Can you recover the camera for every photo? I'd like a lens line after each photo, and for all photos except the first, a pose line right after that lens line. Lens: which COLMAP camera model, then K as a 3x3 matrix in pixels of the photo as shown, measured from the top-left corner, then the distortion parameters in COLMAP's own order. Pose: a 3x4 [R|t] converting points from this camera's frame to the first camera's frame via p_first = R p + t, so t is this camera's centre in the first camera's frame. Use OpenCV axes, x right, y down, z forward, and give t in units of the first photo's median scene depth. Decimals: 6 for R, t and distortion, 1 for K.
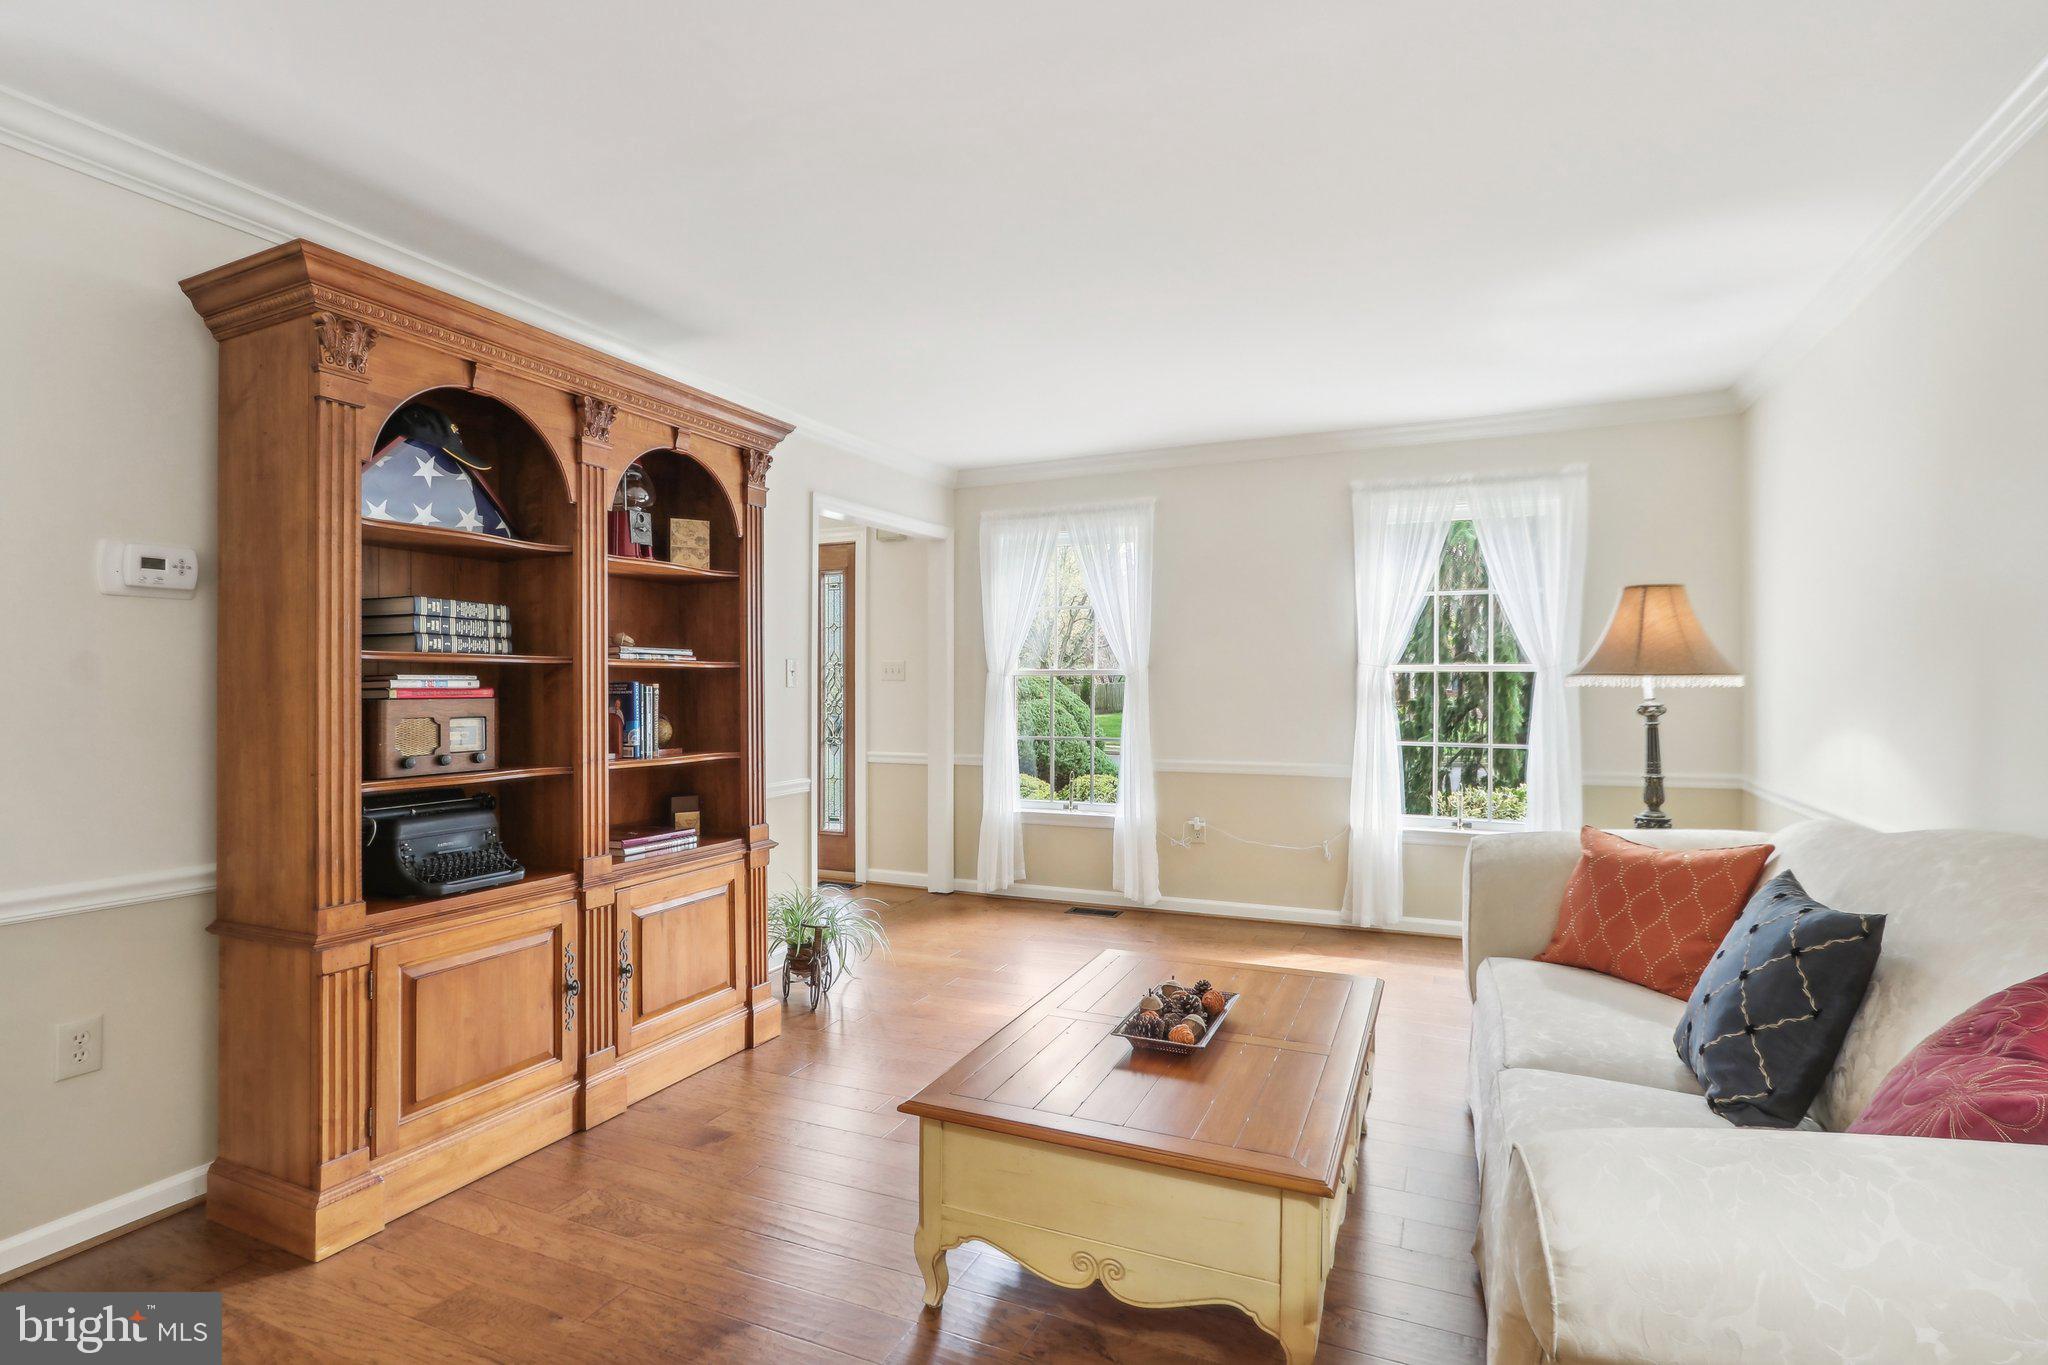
lens RADIAL K [[968.7, 0, 1022.3], [0, 968.7, 679.2], [0, 0, 1]] dist [-0.010327, -0.000322]
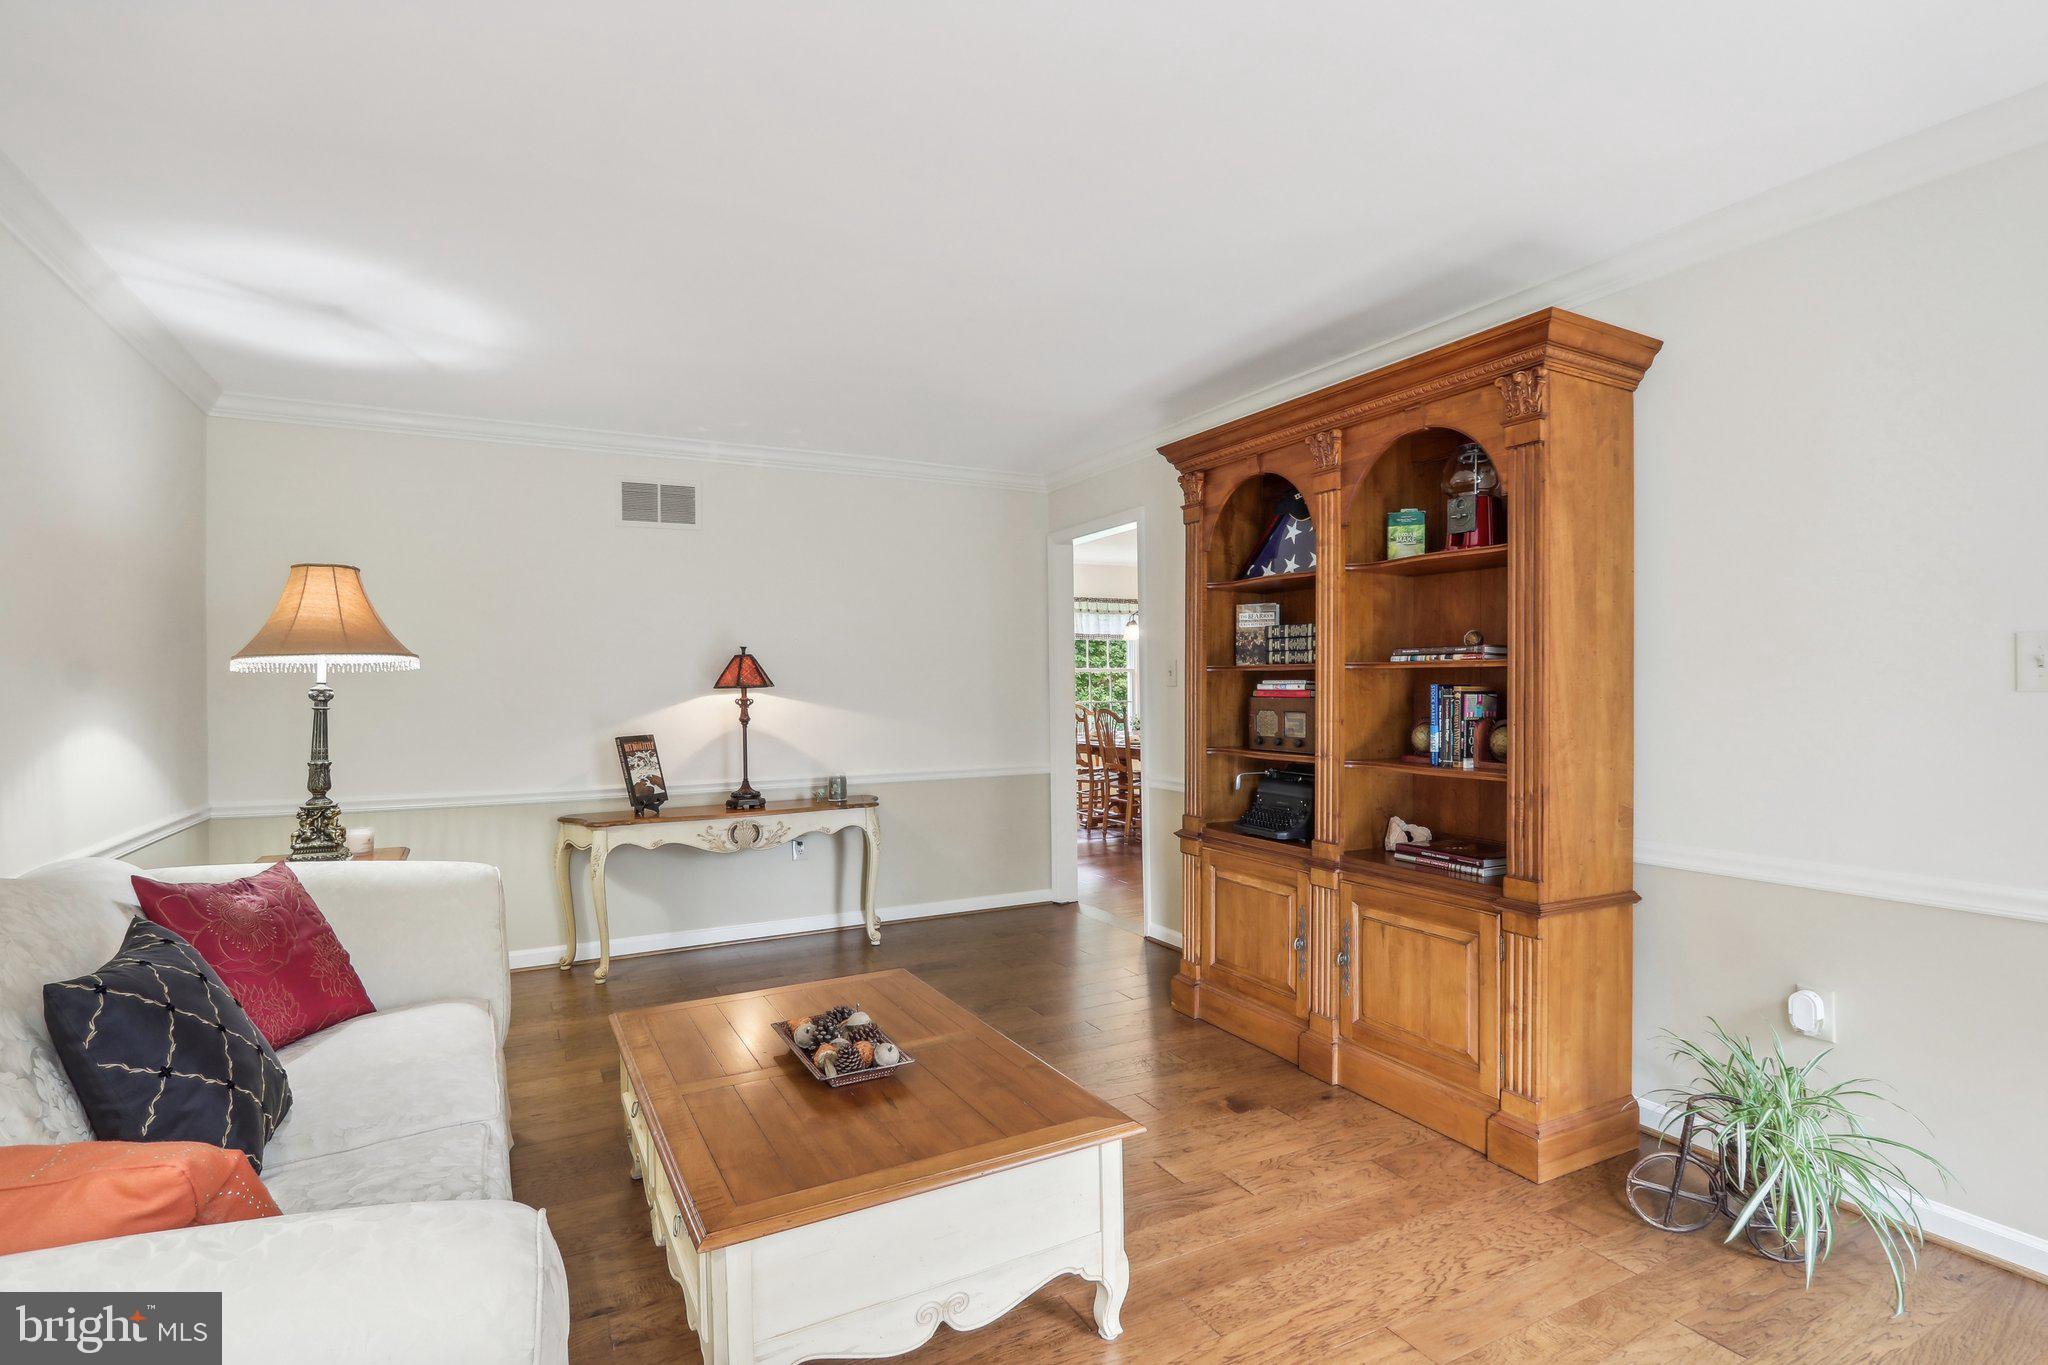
lens RADIAL K [[968.7, 0, 1023.4], [0, 968.7, 692.5], [0, 0, 1]] dist [-0.010327, -0.000322]
pose [[-0.576927, -0.006378, -0.816771, 0.744173], [-0.012982, 0.999915, 0.001362, 0.016497], [0.816692, 0.011389, -0.576961, 1.506683]]
